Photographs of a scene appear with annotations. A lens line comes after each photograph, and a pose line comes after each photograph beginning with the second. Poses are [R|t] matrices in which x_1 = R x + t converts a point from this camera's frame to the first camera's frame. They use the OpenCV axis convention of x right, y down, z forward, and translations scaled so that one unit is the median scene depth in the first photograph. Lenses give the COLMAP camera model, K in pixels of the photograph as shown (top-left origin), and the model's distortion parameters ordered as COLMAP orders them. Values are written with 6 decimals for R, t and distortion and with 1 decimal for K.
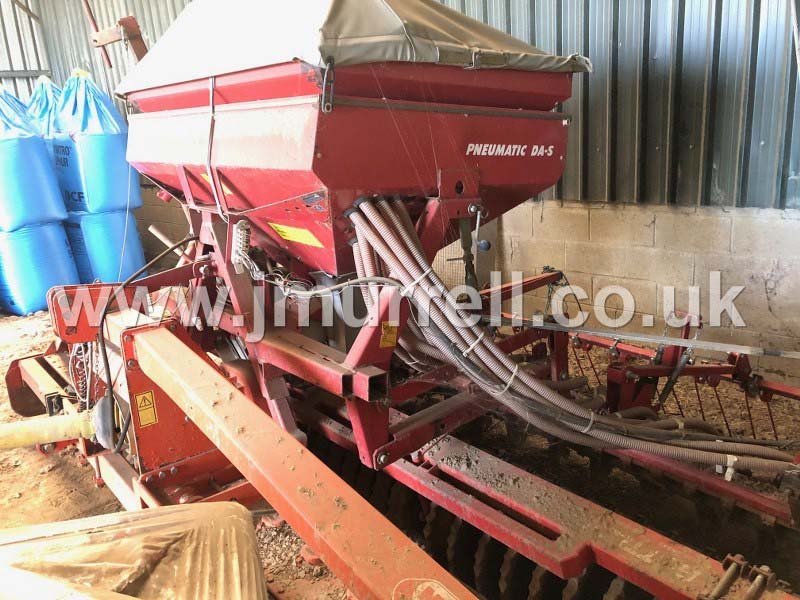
lens RADIAL K [[671.6, 0, 382.1], [0, 671.6, 298.9], [0, 0, 1]] dist [0.042729, -0.041076]
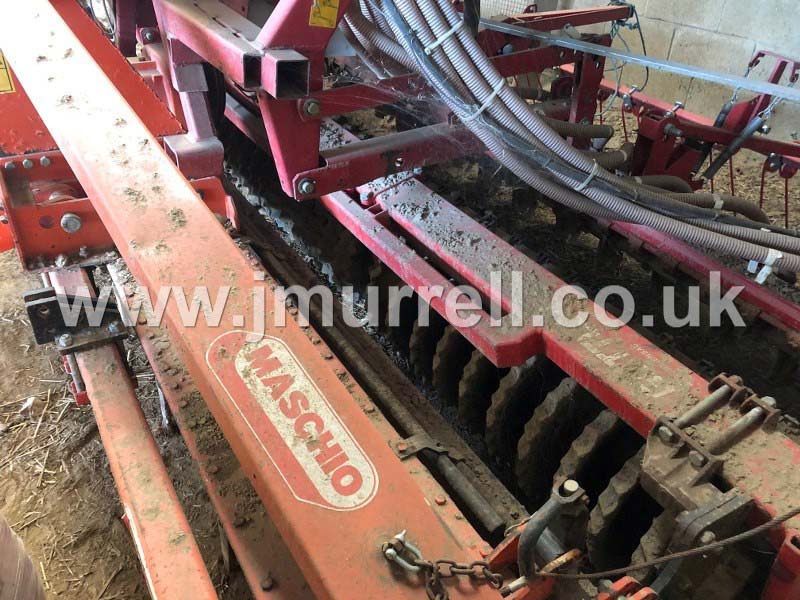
lens RADIAL K [[671.6, 0, 382.1], [0, 671.6, 298.9], [0, 0, 1]] dist [0.042729, -0.041076]
pose [[0.985652, 0.158533, -0.057944, 0.154579], [-0.130581, 0.933711, 0.333366, 0.093974], [0.106953, -0.321016, 0.941015, 0.263448]]
